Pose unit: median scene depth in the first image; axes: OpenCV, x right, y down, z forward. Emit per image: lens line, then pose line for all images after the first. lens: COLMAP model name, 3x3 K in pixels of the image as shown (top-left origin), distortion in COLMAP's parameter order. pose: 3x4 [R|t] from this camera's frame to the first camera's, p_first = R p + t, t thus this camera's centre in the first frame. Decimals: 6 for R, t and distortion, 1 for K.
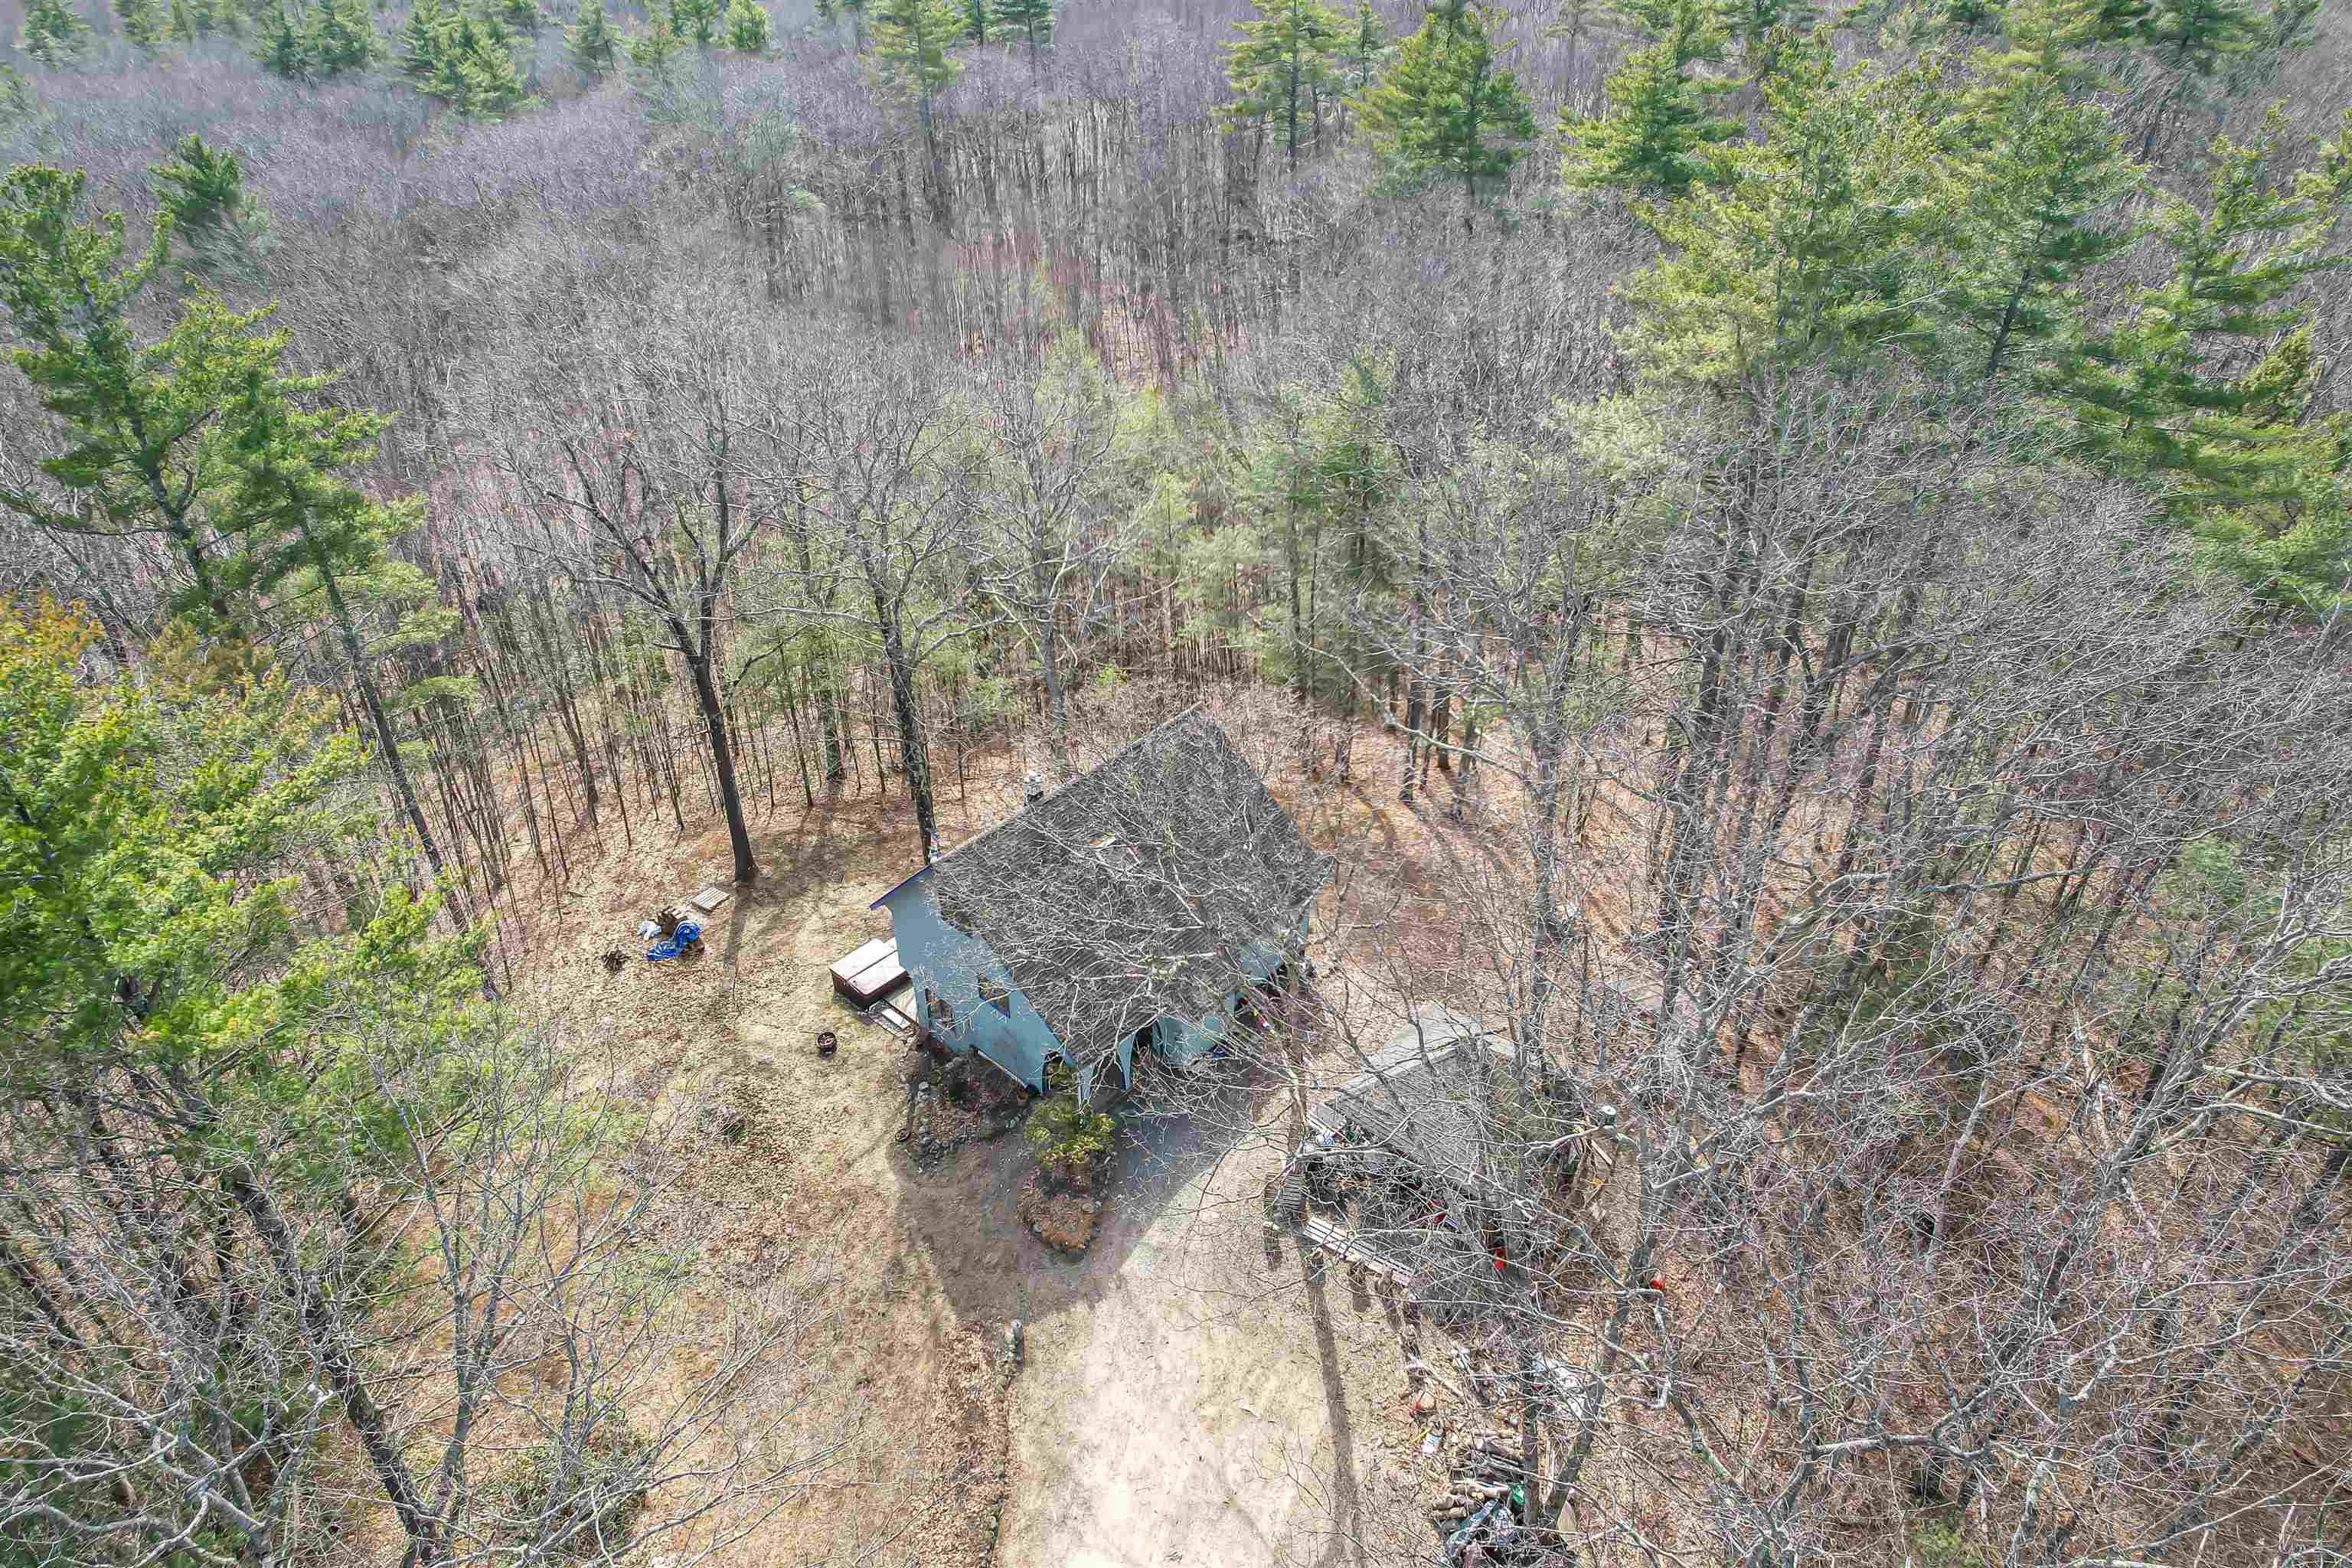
lens RADIAL K [[1501.8, 0, 1183.9], [0, 1501.8, 785.2], [0, 0, 1]] dist [-0.081121, 0.086555]
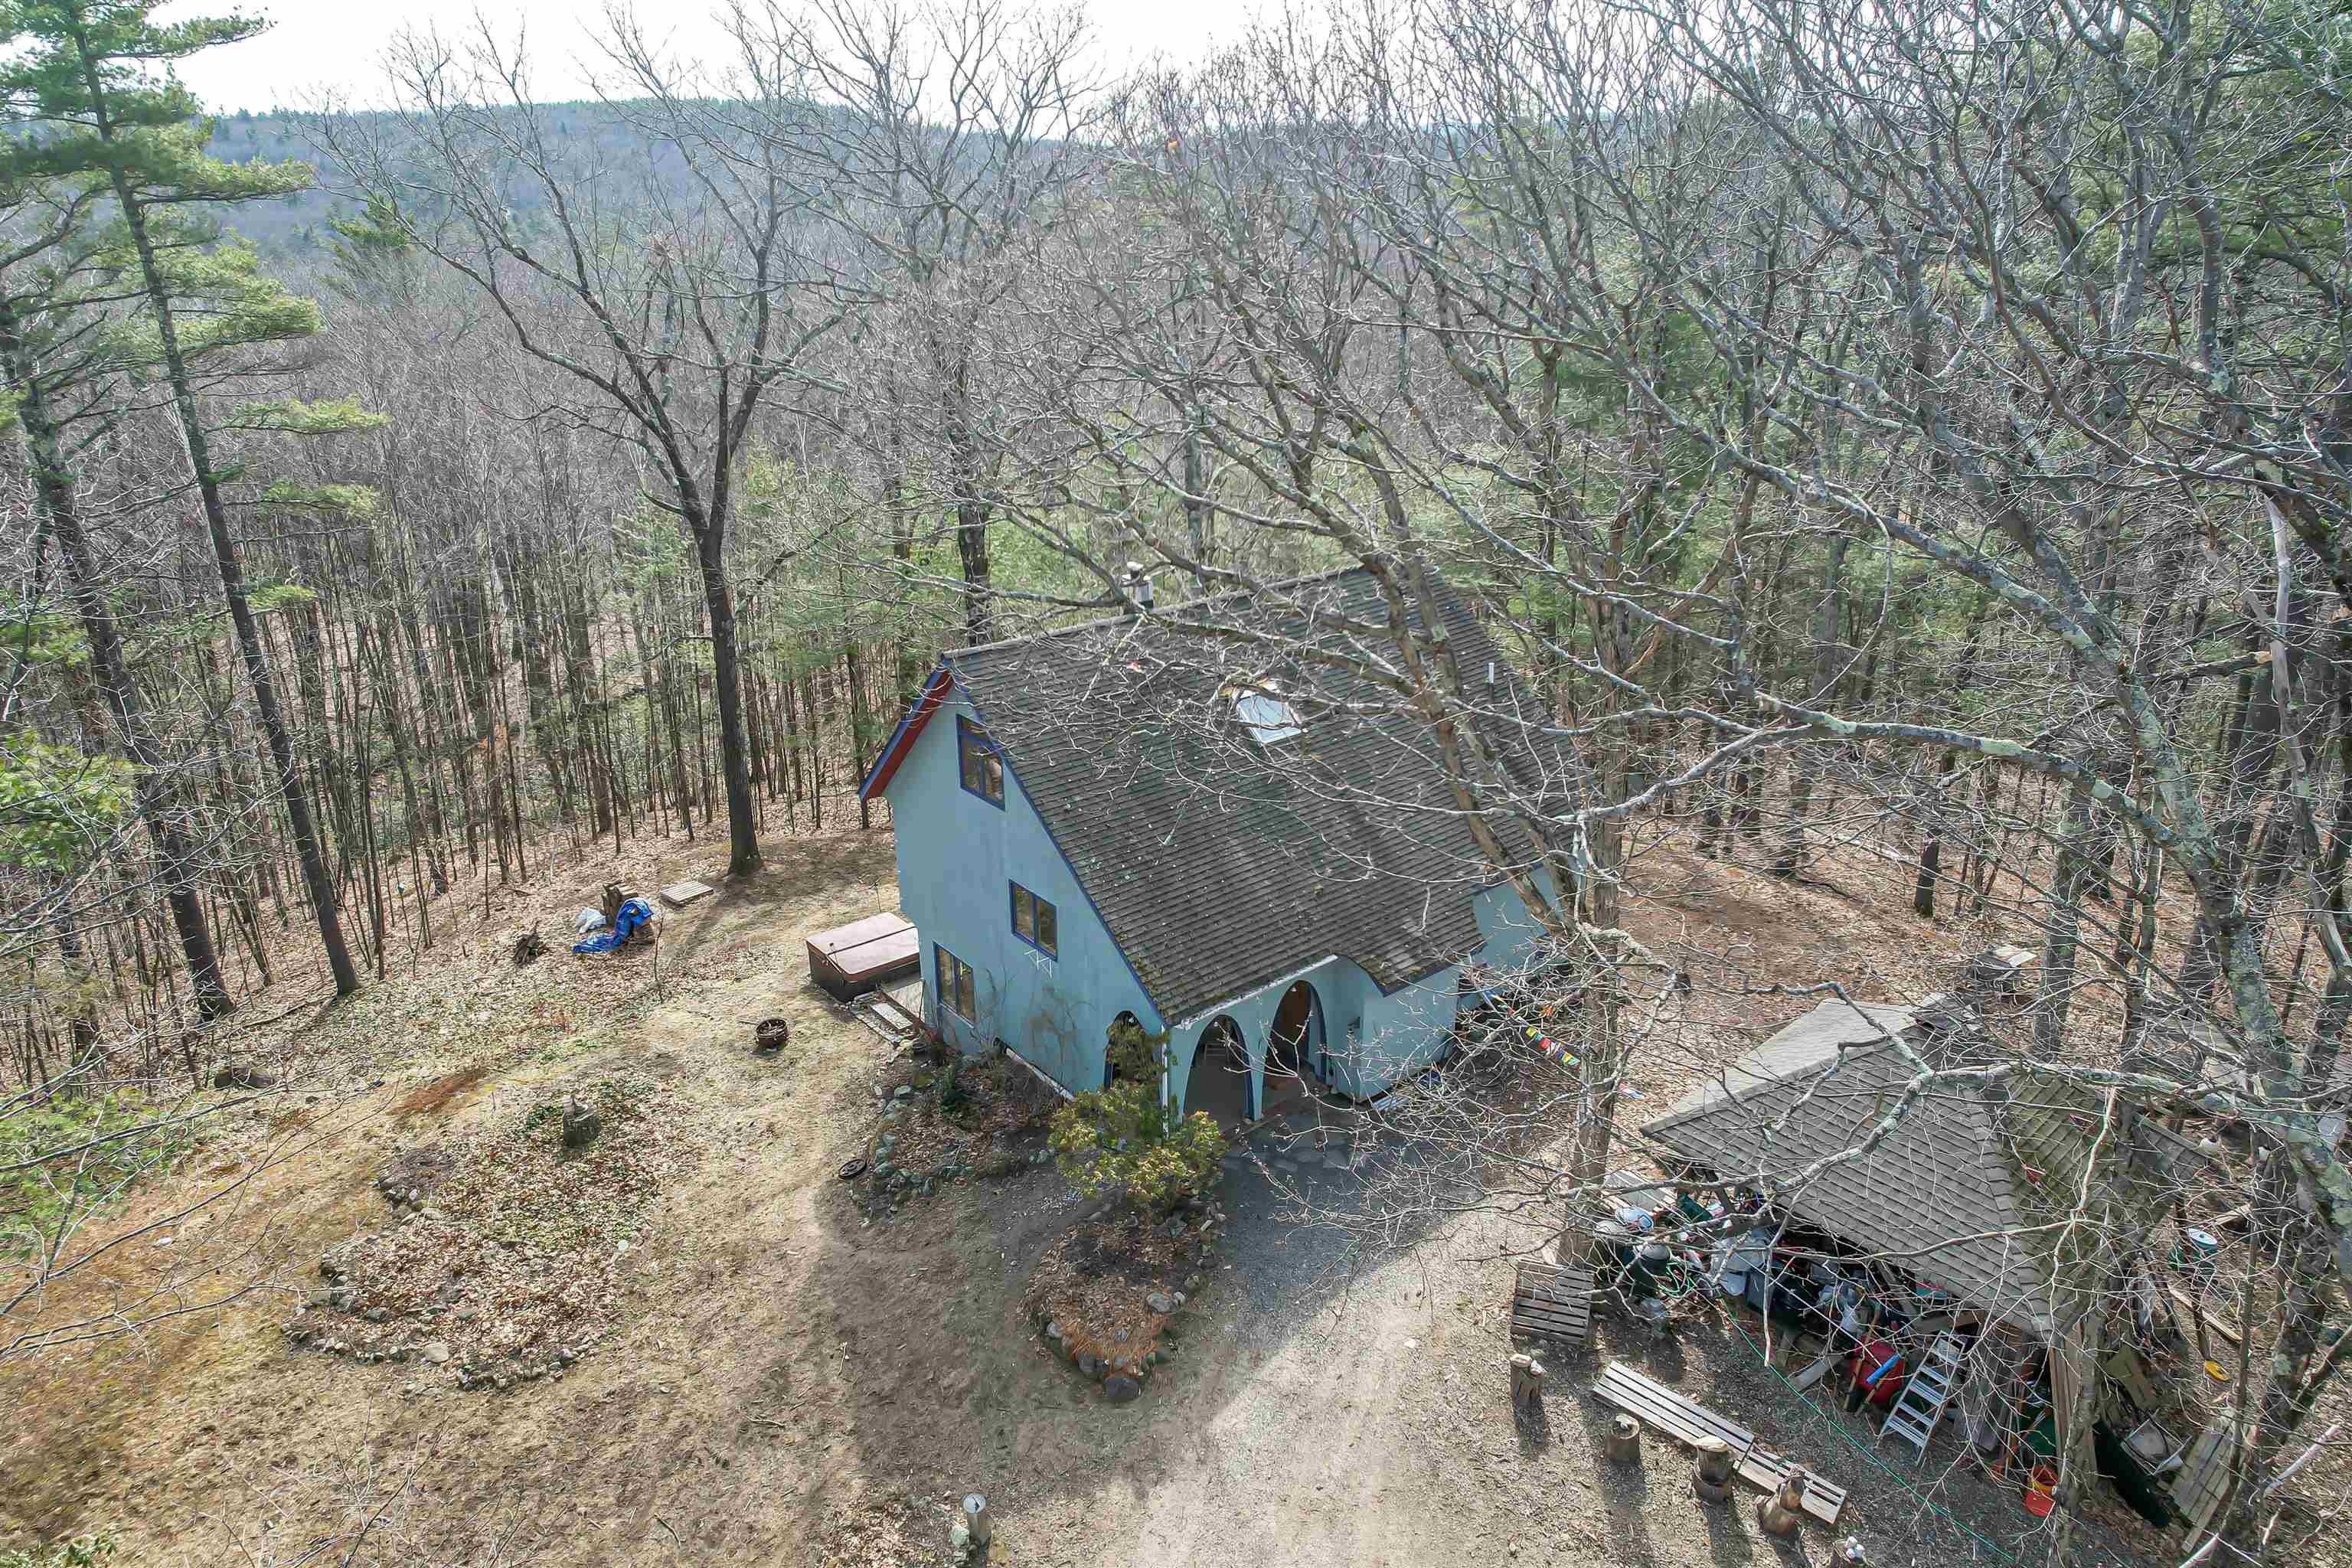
lens RADIAL K [[1497.6, 0, 1176.0], [0, 1497.6, 784.0], [0, 0, 1]] dist [-0.065614, 0.048830]
pose [[0.989198, 0.053131, -0.136621, 0.001382], [-0.083285, 0.970670, -0.225531, 0.211138], [0.120631, 0.234473, 0.964609, 0.441638]]
